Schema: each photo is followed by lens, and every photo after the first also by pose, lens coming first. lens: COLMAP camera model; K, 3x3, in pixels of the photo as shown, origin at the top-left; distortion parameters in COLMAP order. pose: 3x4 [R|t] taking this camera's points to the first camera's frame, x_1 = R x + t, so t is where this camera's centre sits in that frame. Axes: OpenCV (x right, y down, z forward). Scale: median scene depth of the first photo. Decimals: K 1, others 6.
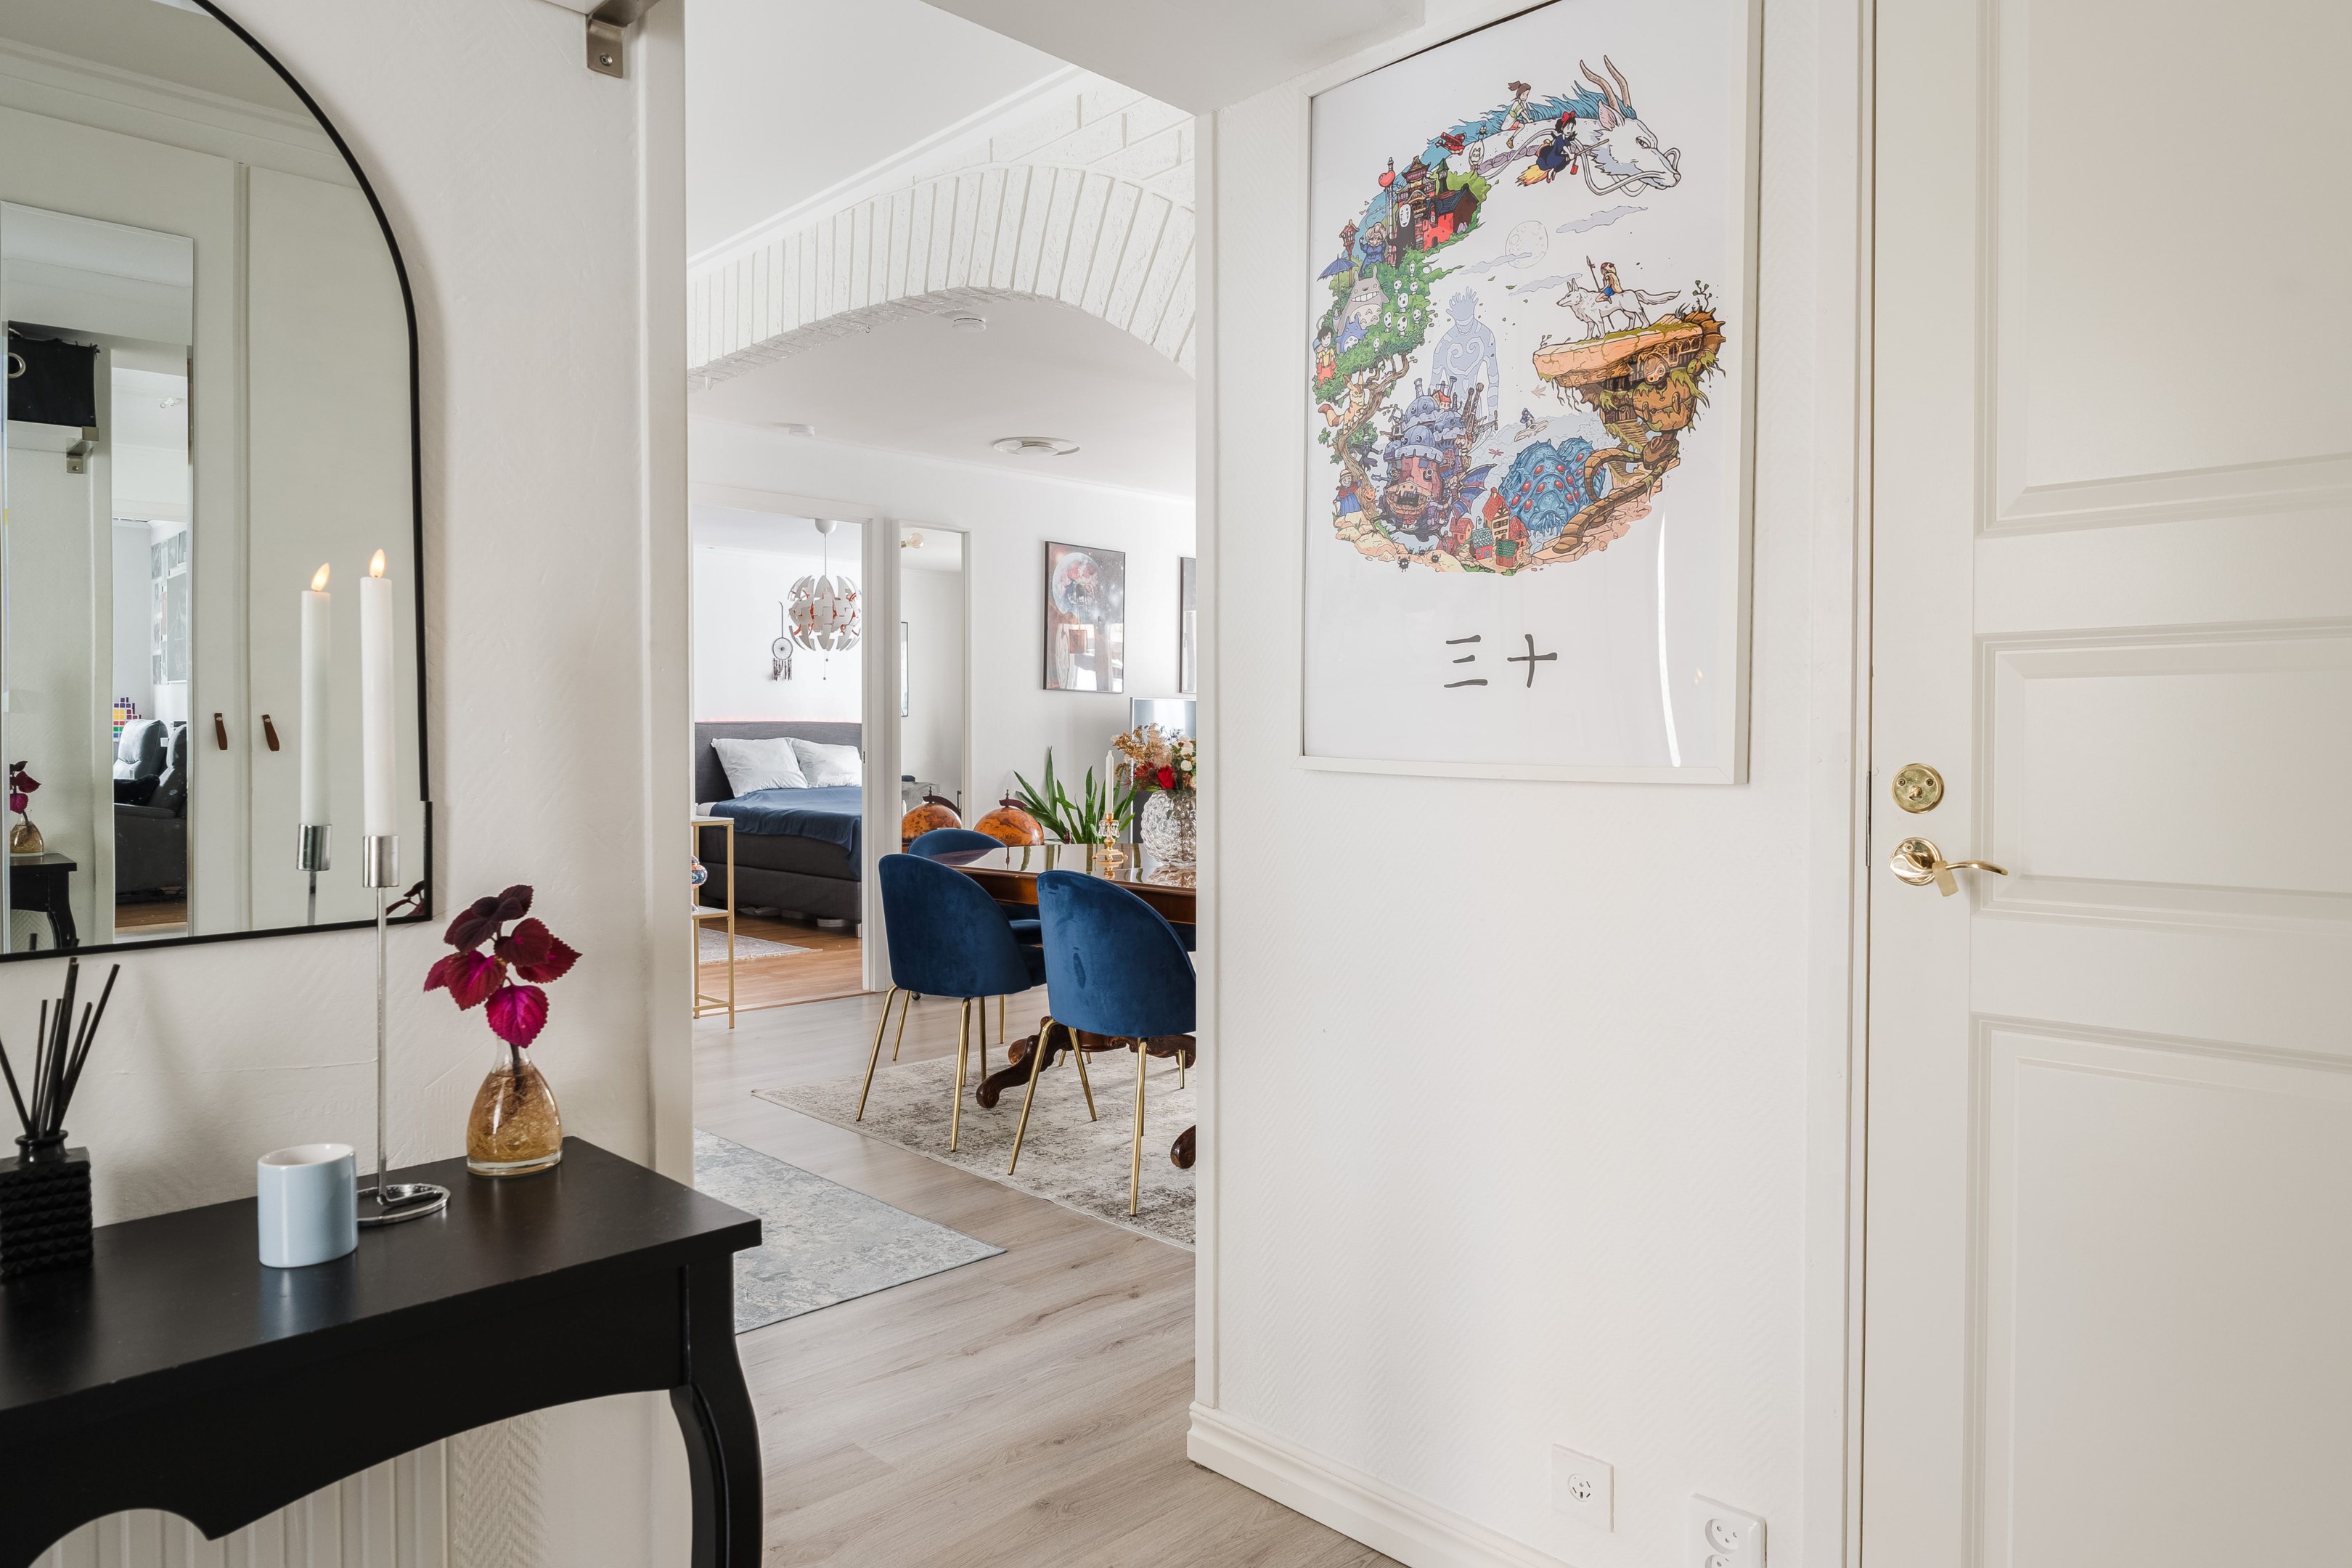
lens RADIAL K [[1528.8, 0, 1175.8], [0, 1528.8, 775.7], [0, 0, 1]] dist [0.001120, 0.003872]
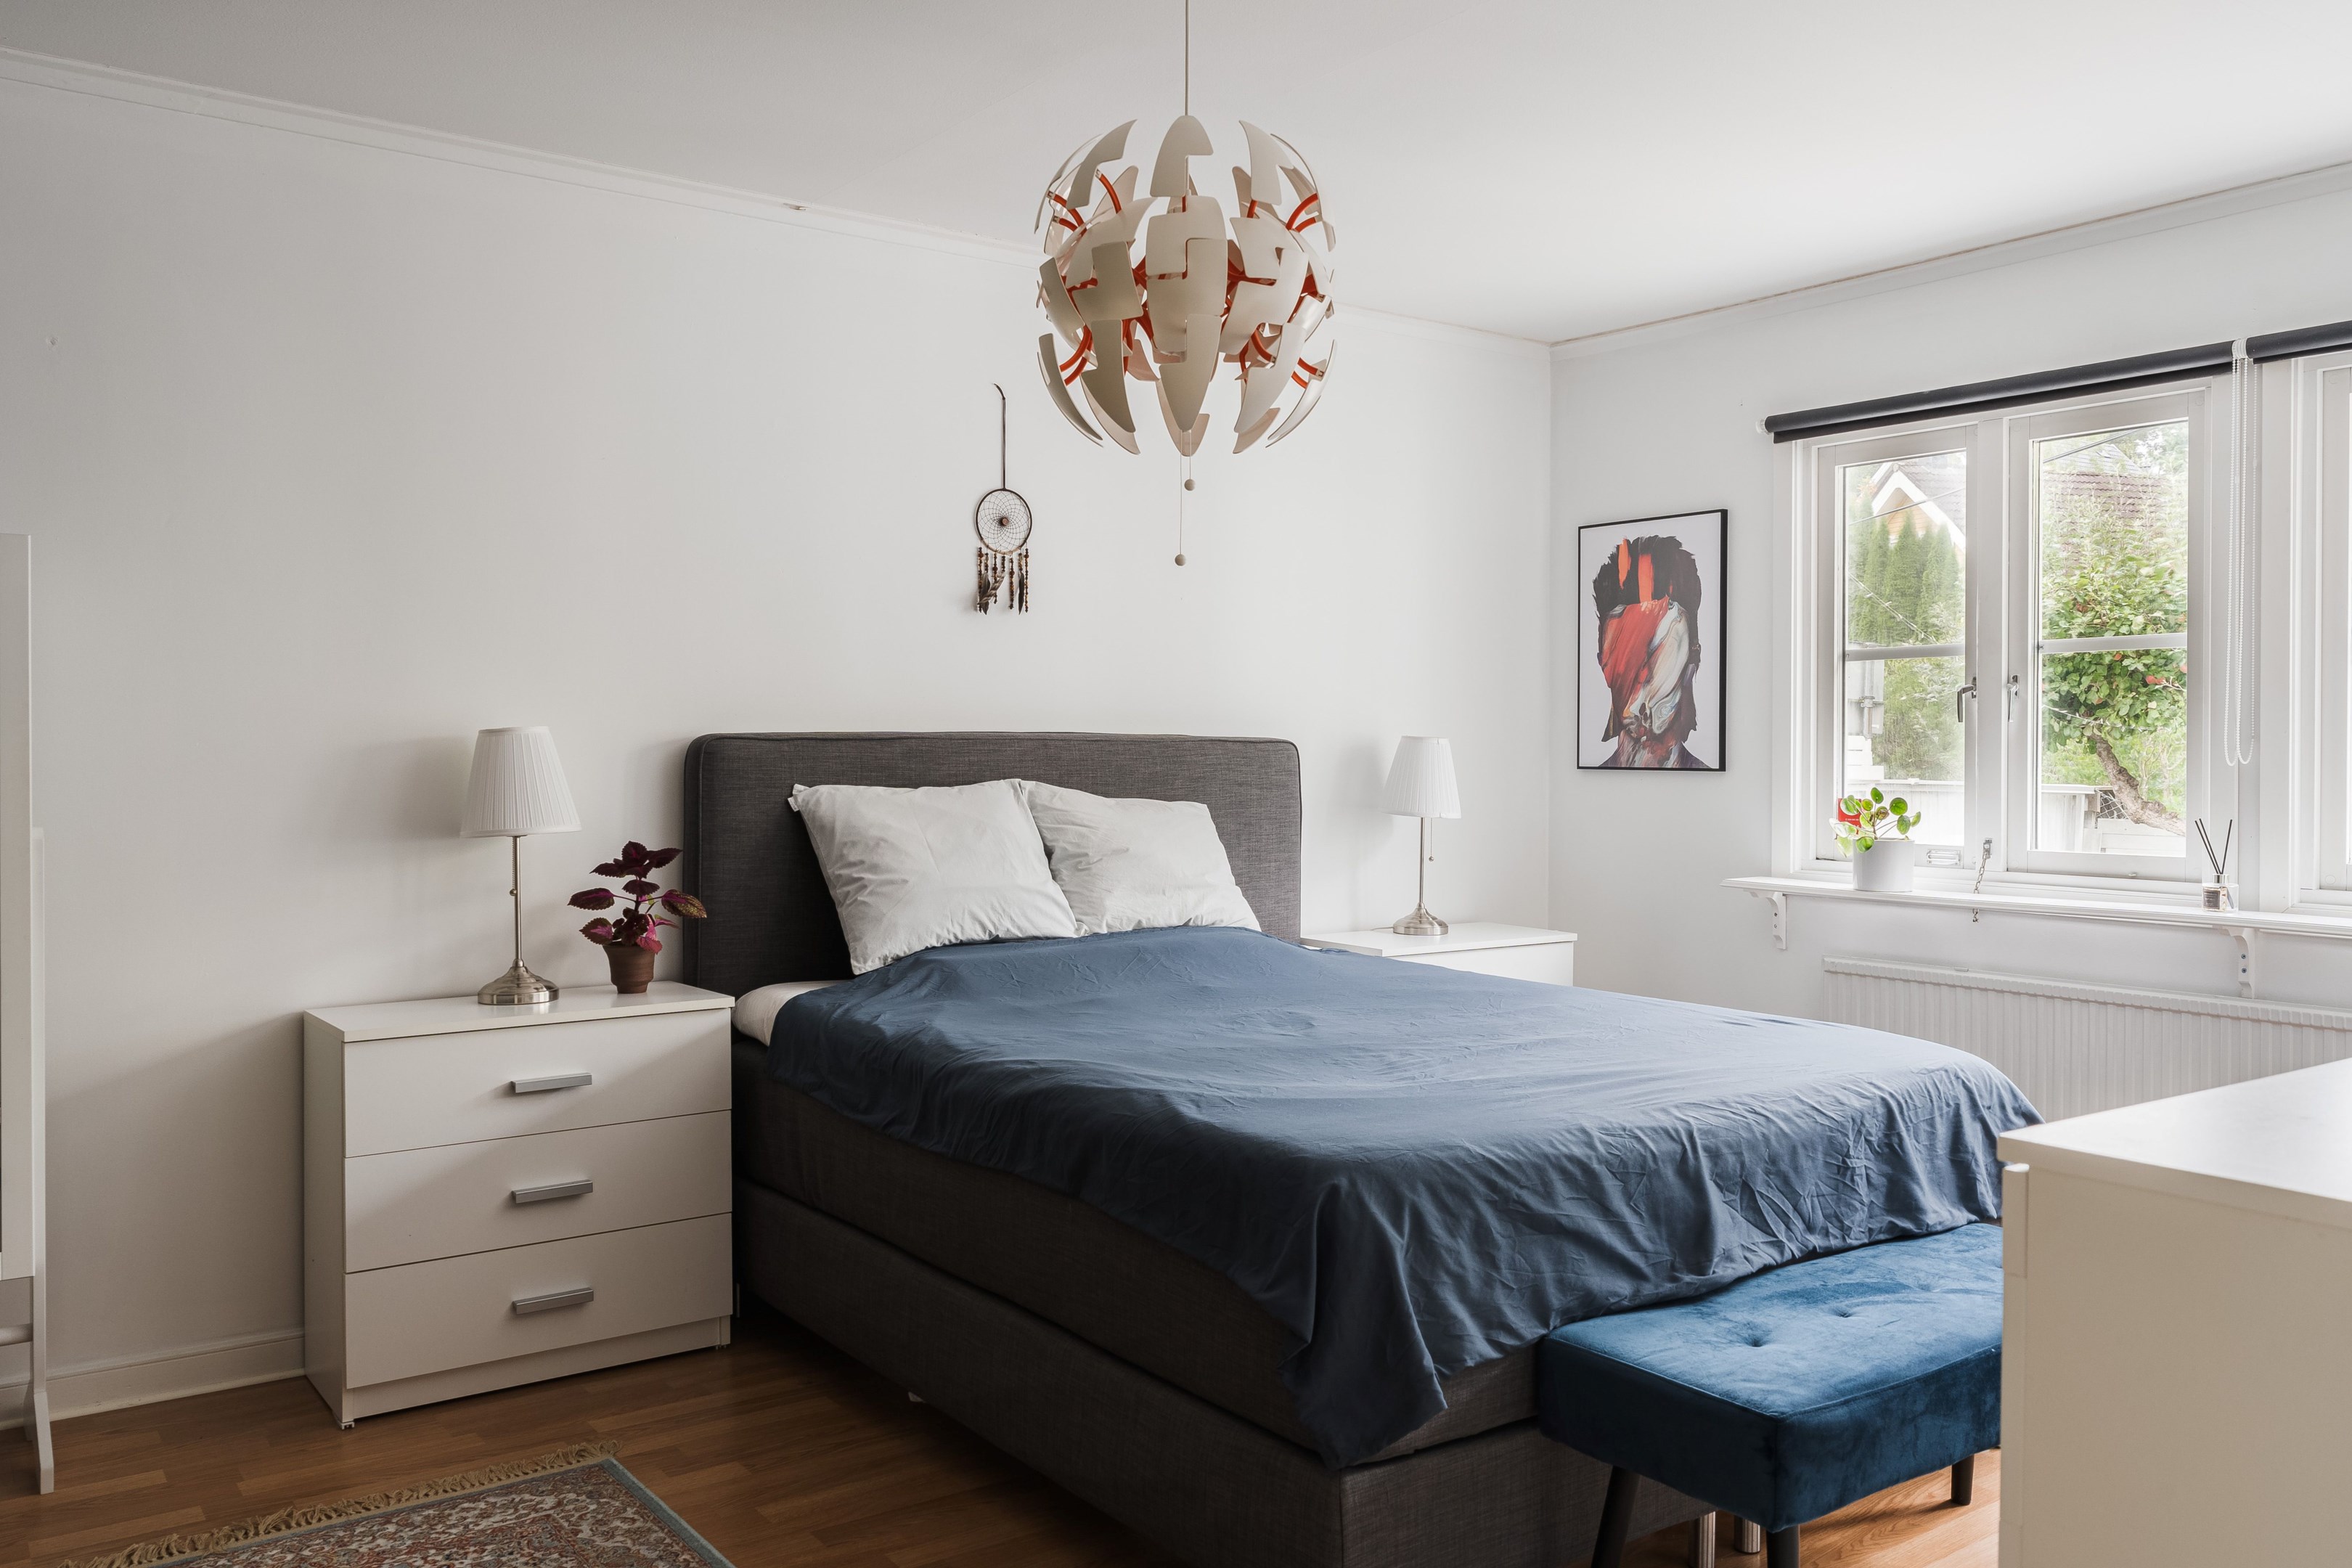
lens RADIAL K [[1873.4, 0, 1176.5], [0, 1873.4, 774.9], [0, 0, 1]] dist [0.002796, -0.001325]
pose [[0.988173, 0.006675, -0.153198, -0.157935], [-0.007663, 0.999953, -0.005862, -0.024477], [0.153152, 0.006967, 0.988178, 0.605032]]
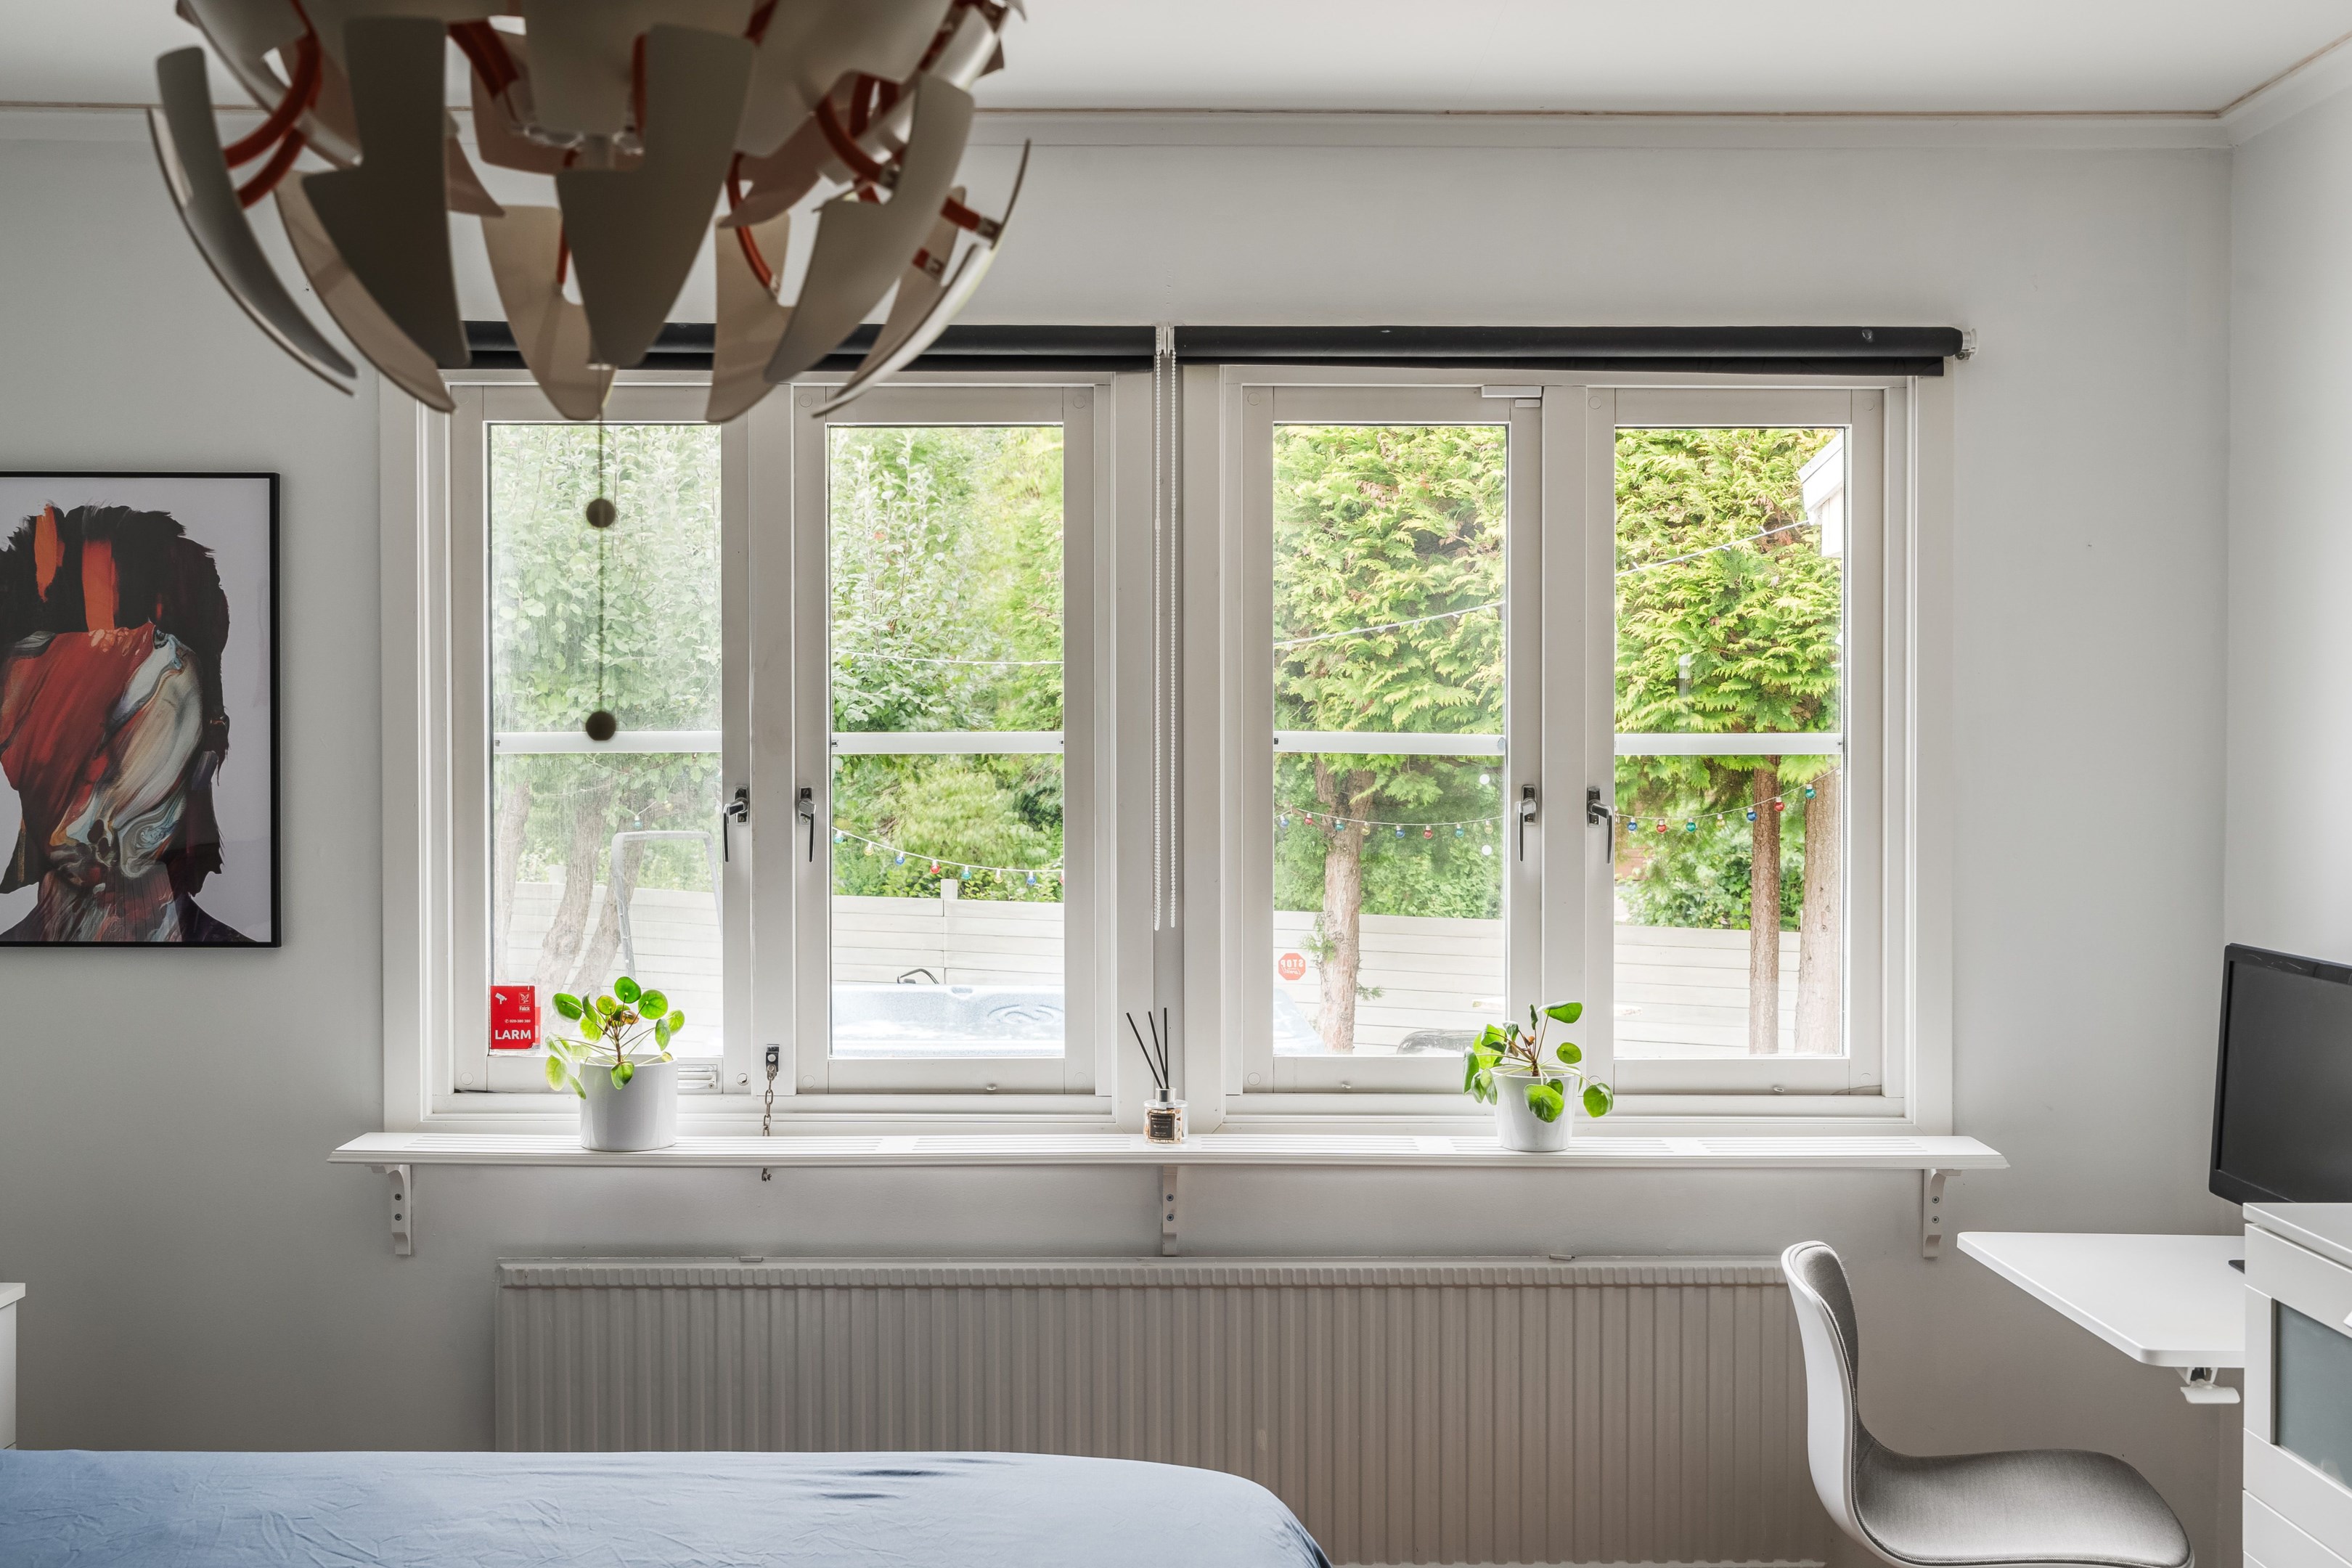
lens RADIAL K [[2725.0, 0, 1170.9], [0, 2725.0, 786.8], [0, 0, 1]] dist [0.075757, 0.000000]
pose [[0.714005, -0.010202, 0.700066, -0.268570], [0.010912, 0.999935, 0.003443, -0.050248], [-0.700055, 0.005181, 0.714070, 0.725111]]
